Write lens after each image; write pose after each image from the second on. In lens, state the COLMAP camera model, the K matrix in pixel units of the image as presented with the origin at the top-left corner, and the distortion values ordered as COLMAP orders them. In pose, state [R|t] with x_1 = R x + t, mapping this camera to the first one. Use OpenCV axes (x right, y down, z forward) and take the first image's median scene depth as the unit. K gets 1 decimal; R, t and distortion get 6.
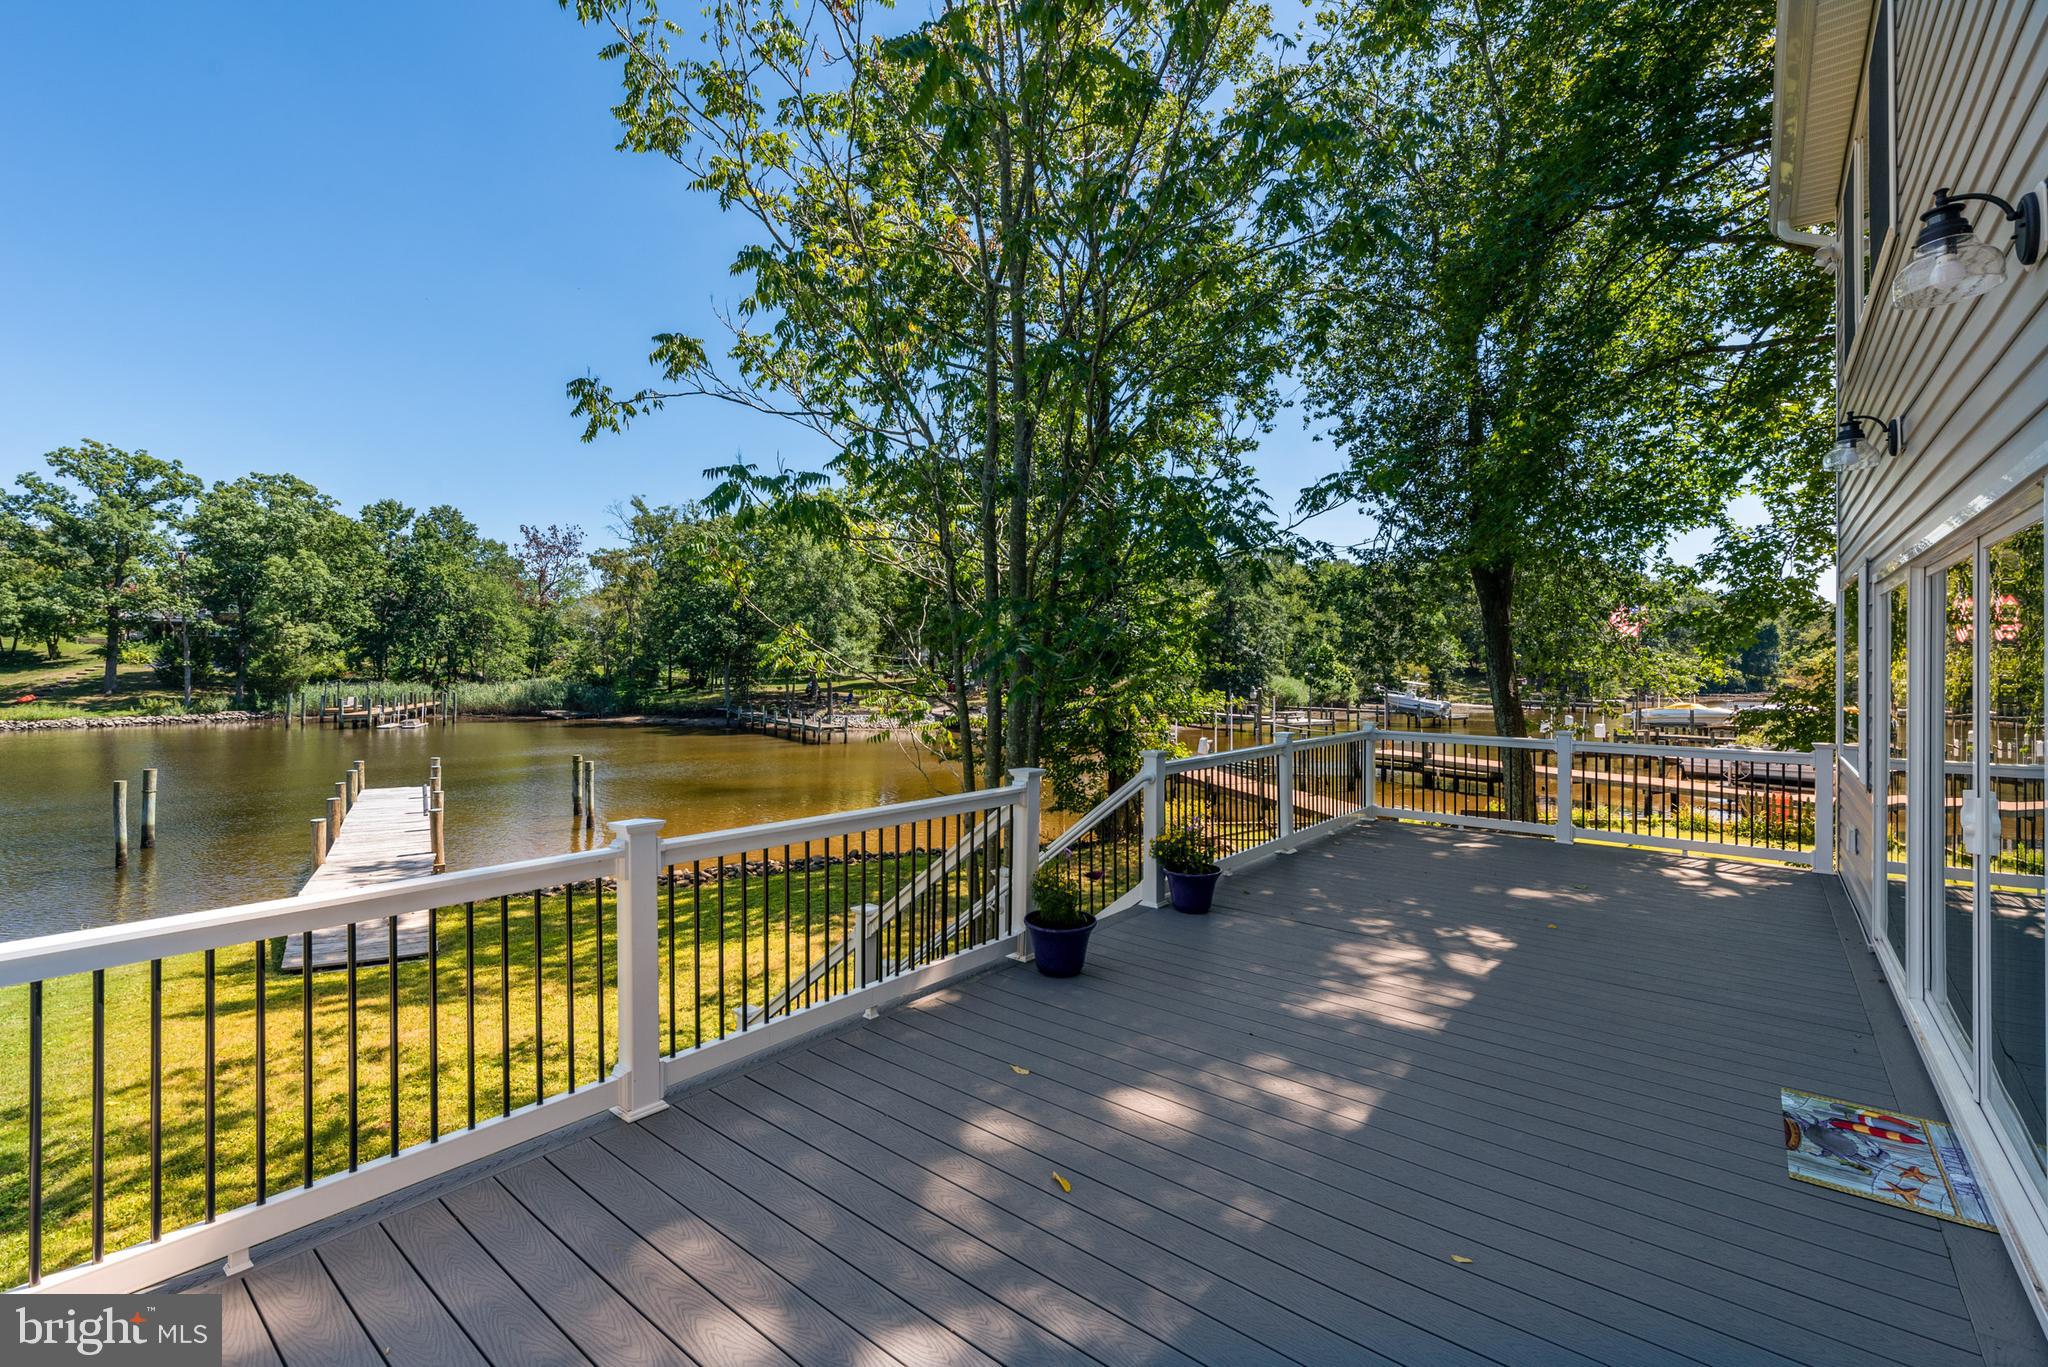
lens RADIAL K [[887.4, 0, 1037.7], [0, 887.4, 669.2], [0, 0, 1]] dist [-0.000256, -0.000837]
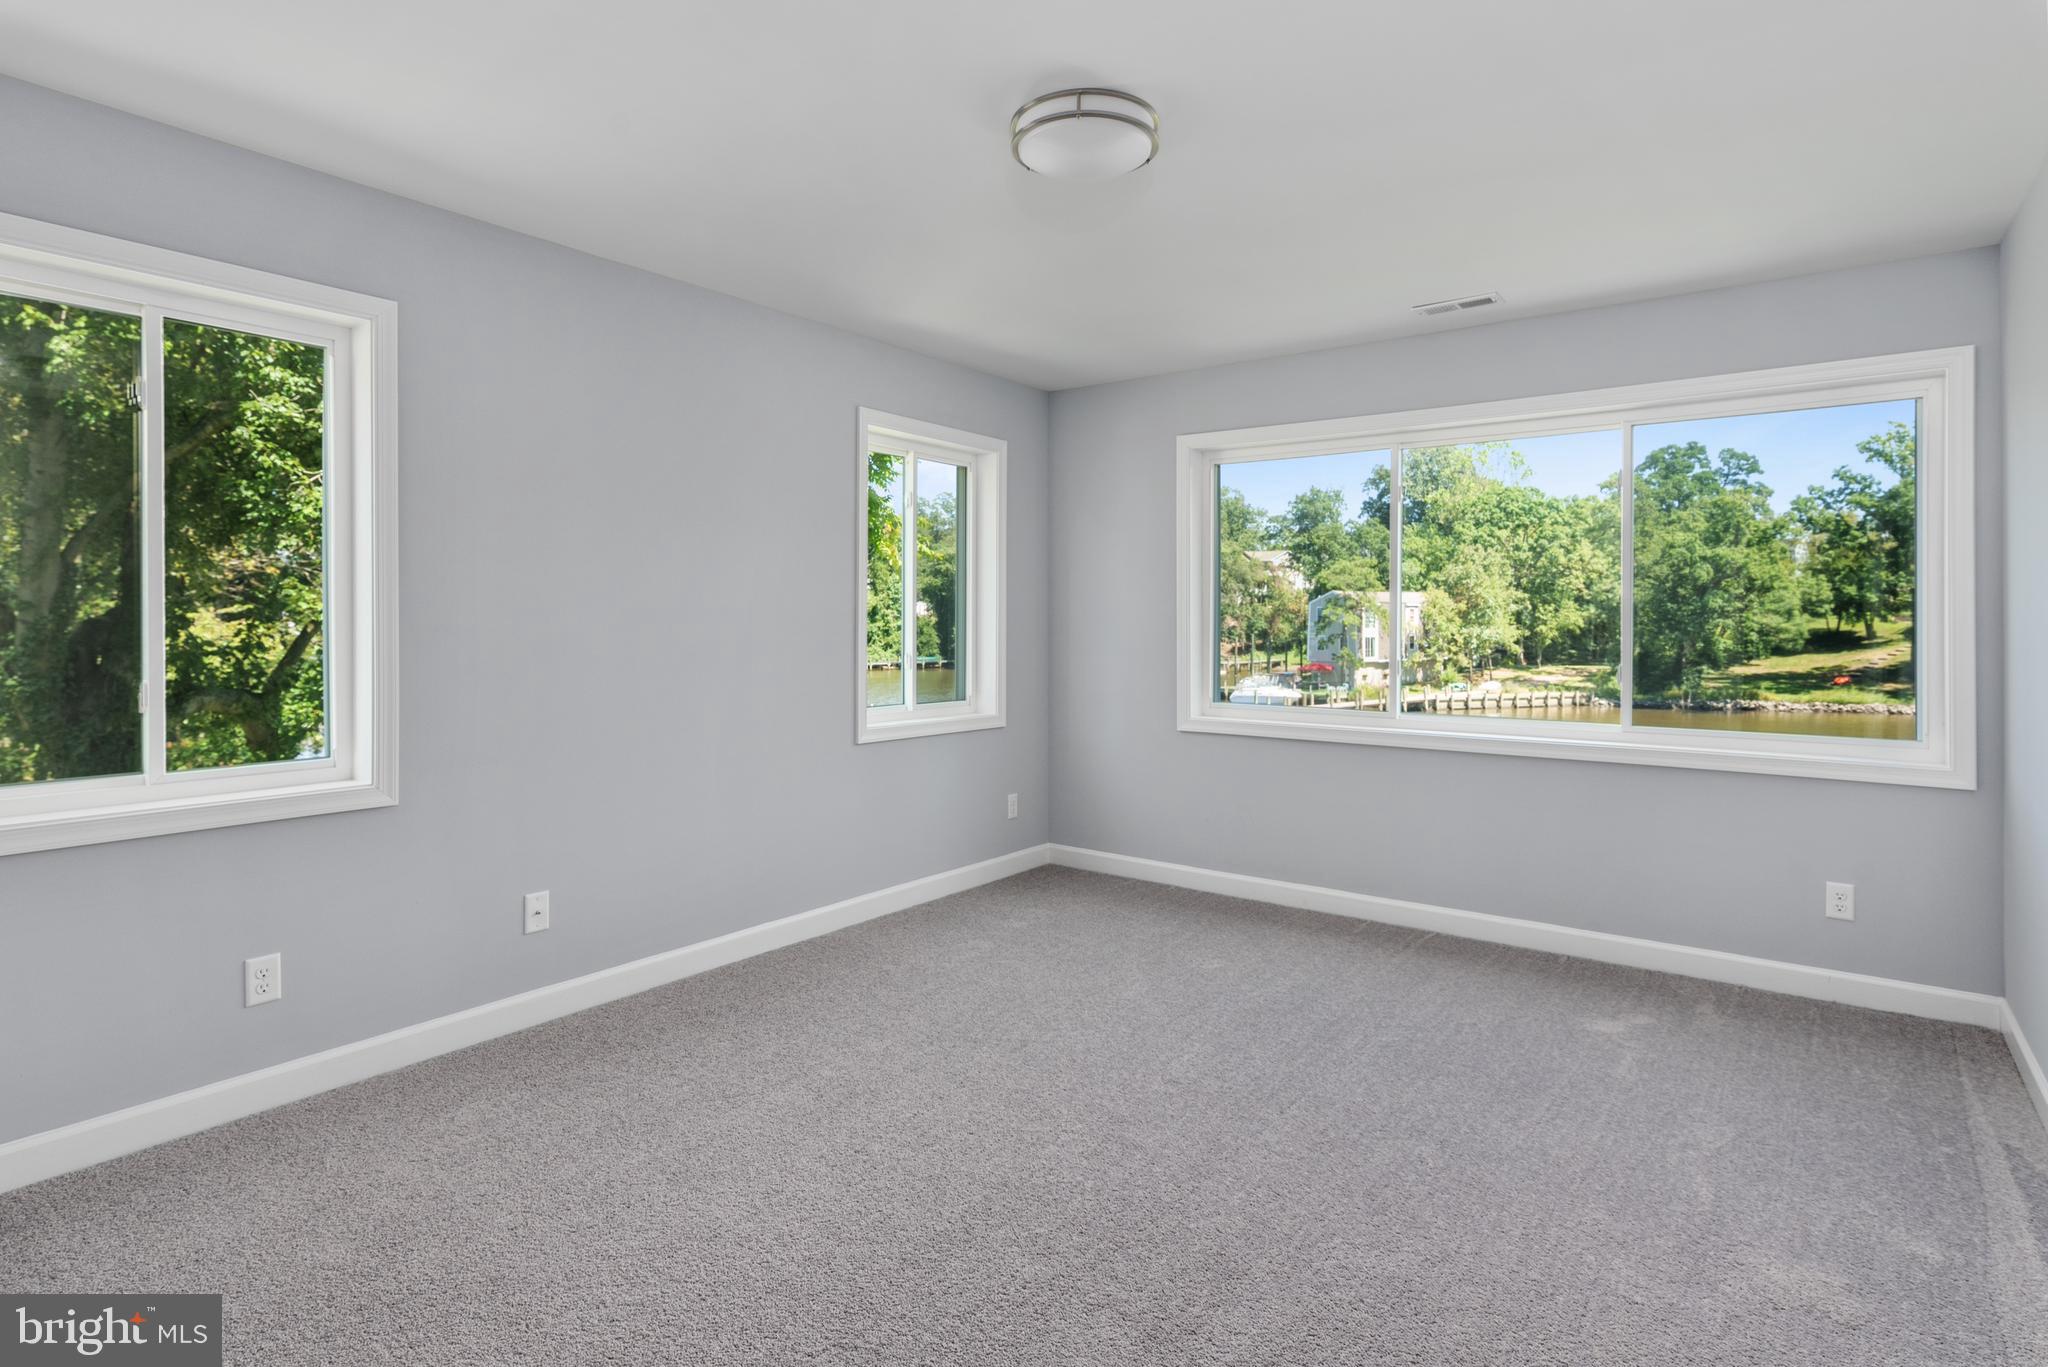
lens RADIAL K [[1039.9, 0, 1025.9], [0, 1039.9, 625.4], [0, 0, 1]] dist [0.001555, 0.000674]
pose [[0.034947, -0.004084, -0.999381, 0.058946], [0.001984, 0.999990, -0.004017, -0.026834], [0.999387, -0.001843, 0.034954, -0.012972]]
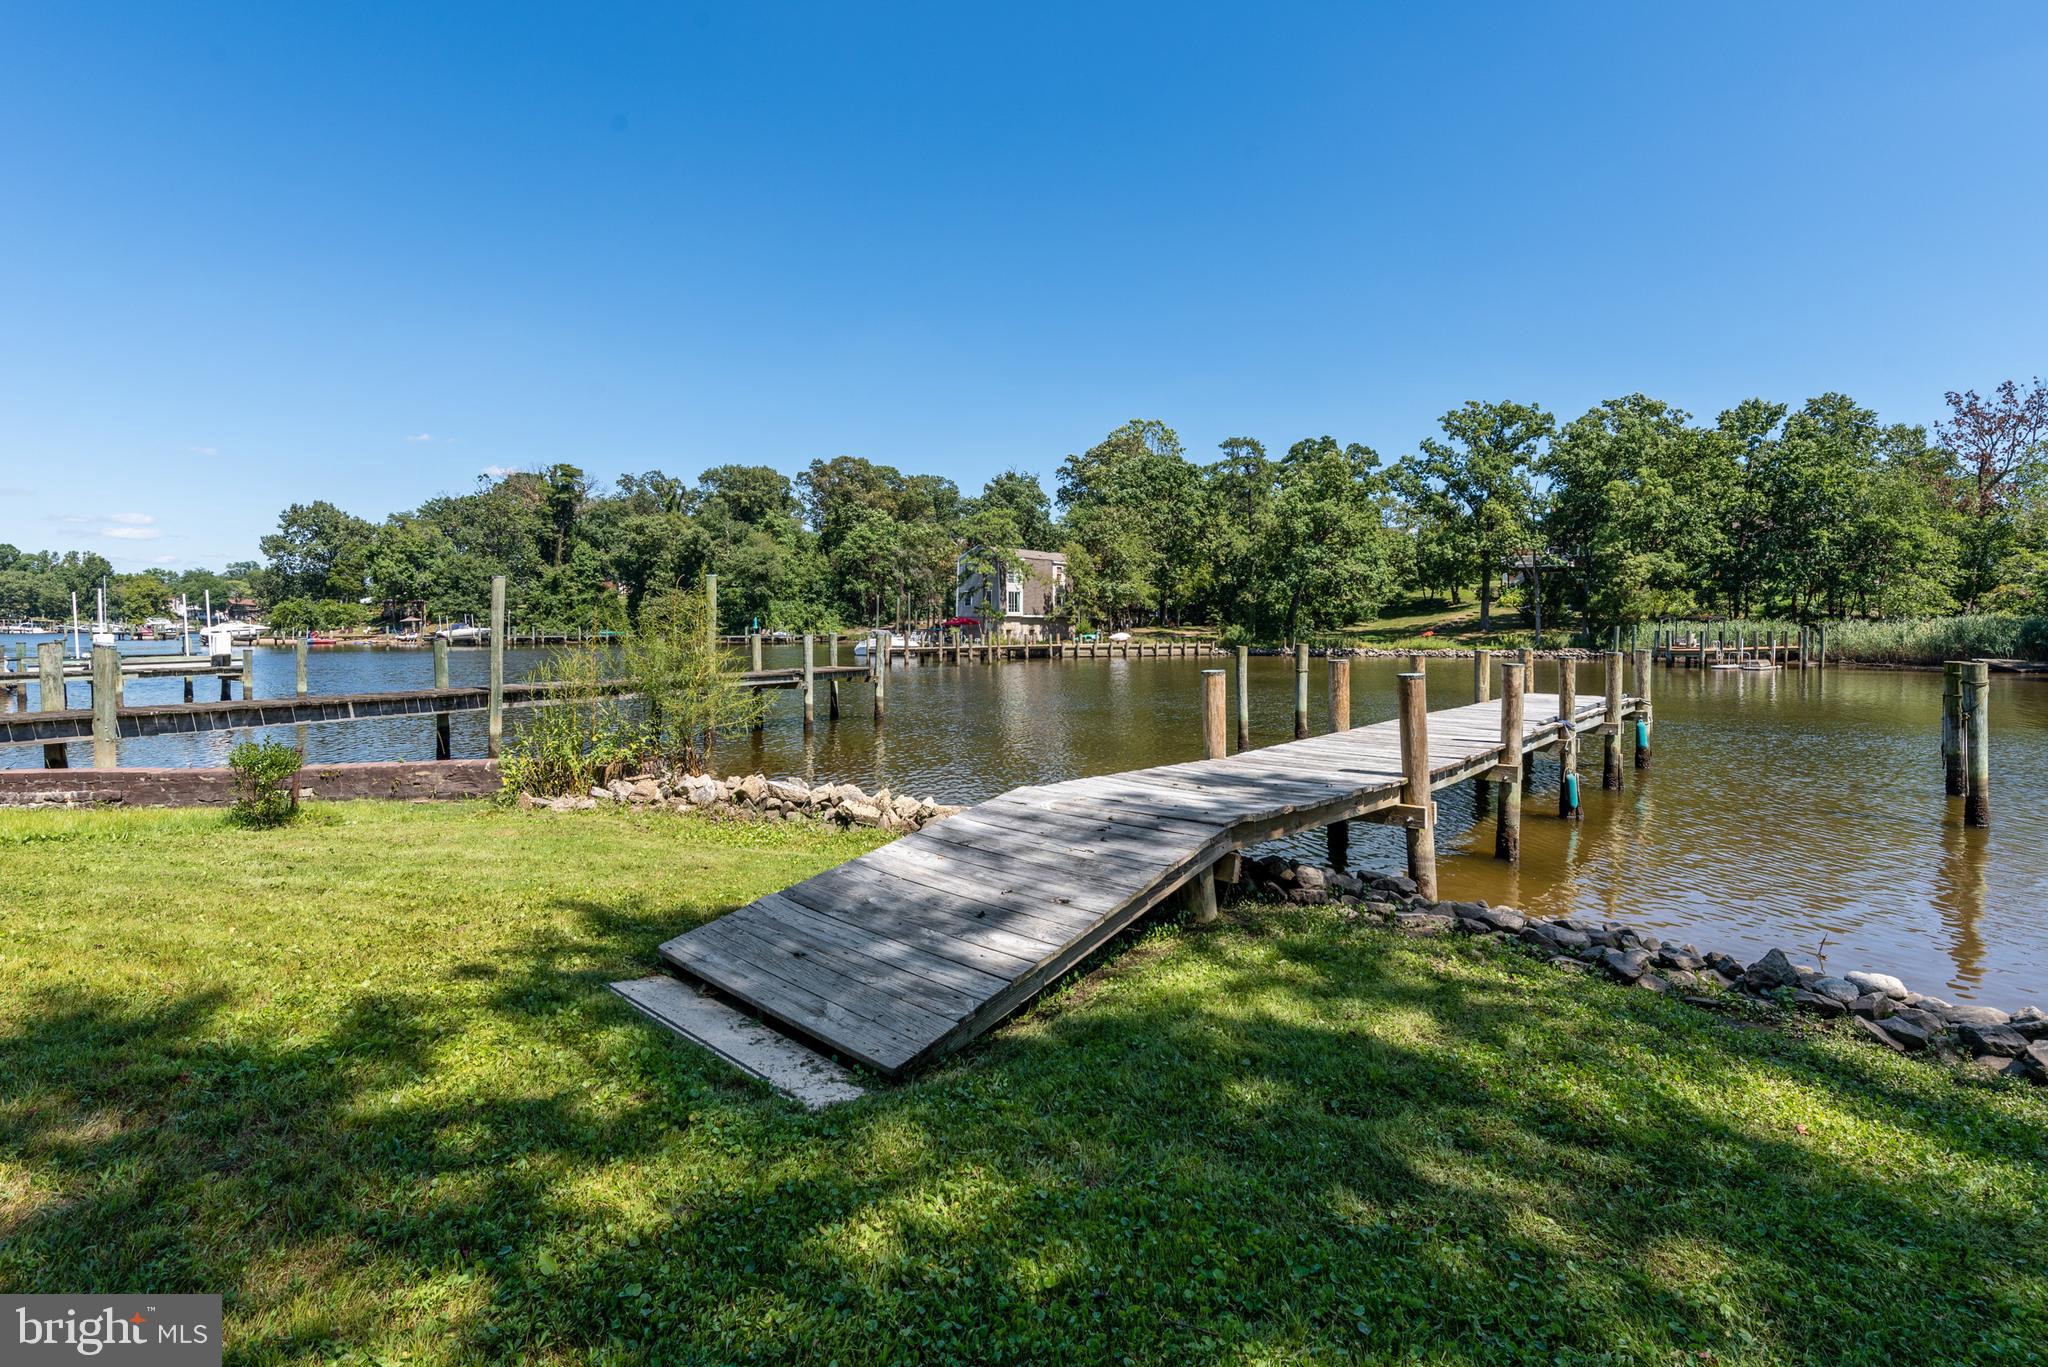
lens RADIAL K [[950.1, 0, 1008.4], [0, 950.1, 642.7], [0, 0, 1]] dist [0.002113, -0.000355]
pose [[0.249080, 0.011900, -0.968410, -0.060325], [-0.000464, 0.999926, 0.012168, 0.027294], [0.968483, -0.002582, 0.249067, 0.142244]]
